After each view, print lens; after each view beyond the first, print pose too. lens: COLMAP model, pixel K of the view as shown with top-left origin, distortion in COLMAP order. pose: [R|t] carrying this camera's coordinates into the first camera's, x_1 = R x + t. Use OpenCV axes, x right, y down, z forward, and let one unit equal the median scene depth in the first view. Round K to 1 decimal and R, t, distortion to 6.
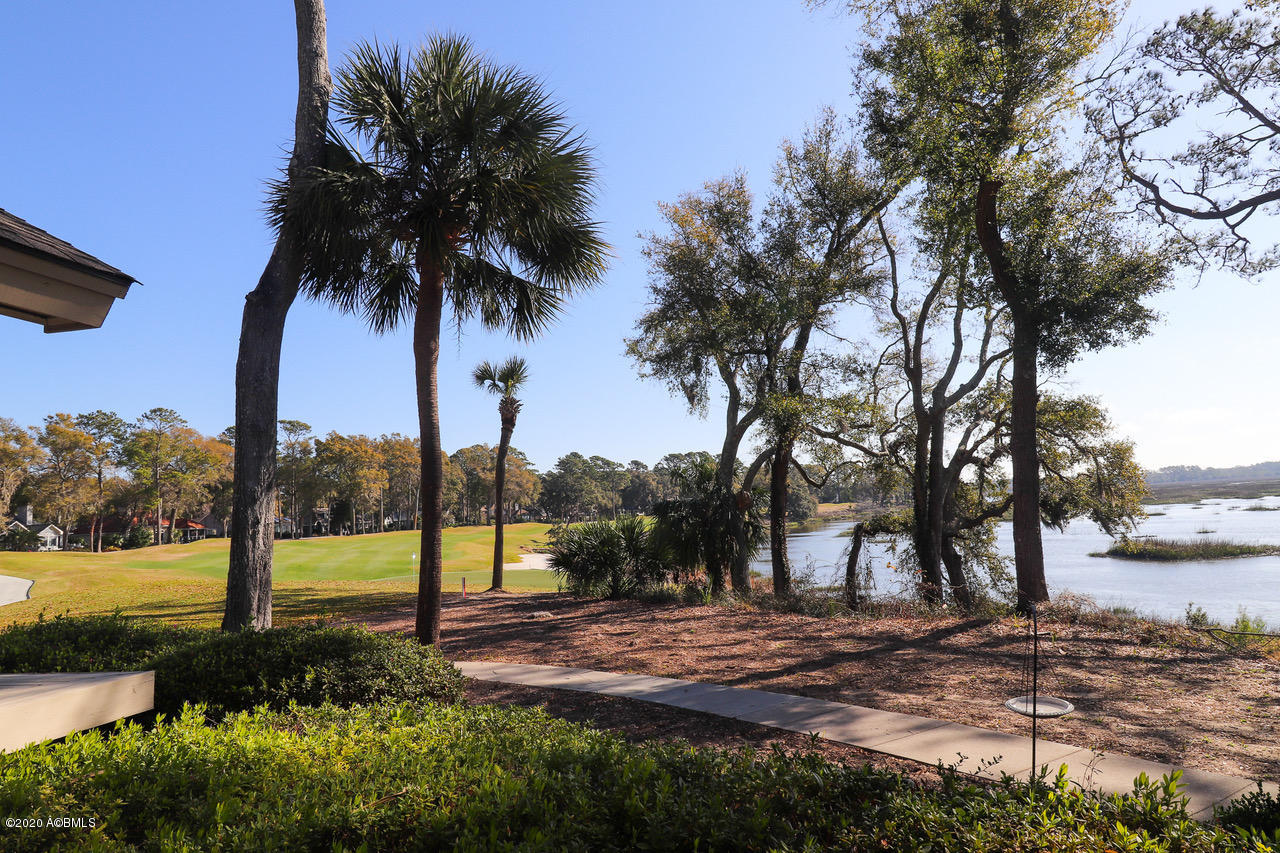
lens RADIAL K [[806.2, 0, 643.6], [0, 806.2, 418.0], [0, 0, 1]] dist [0.012337, -0.014266]
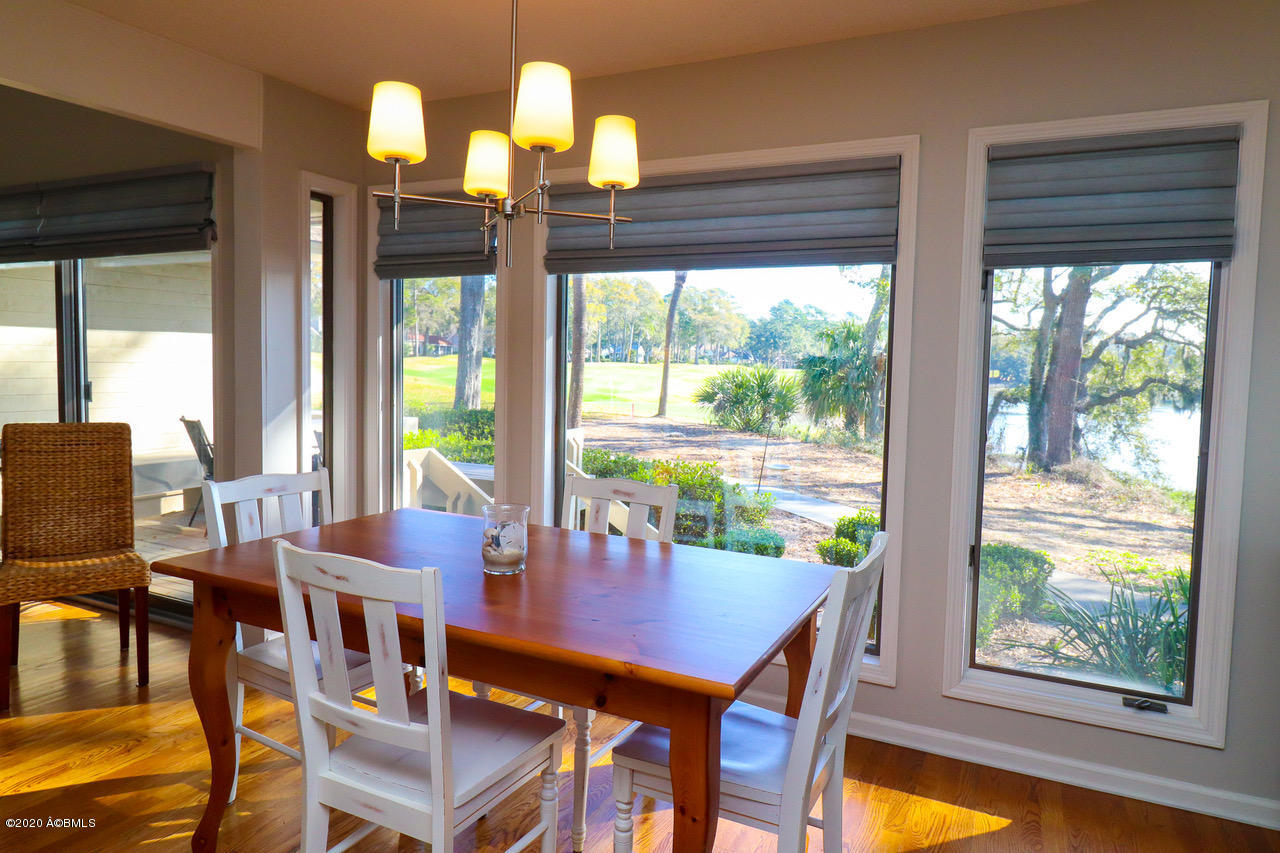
lens RADIAL K [[806.2, 0, 643.2], [0, 806.2, 414.8], [0, 0, 1]] dist [0.012337, -0.014266]
pose [[0.961896, 0.101545, -0.253860, 0.062611], [-0.051804, 0.979344, 0.195452, -0.016827], [0.268463, -0.174854, 0.947288, -0.098954]]
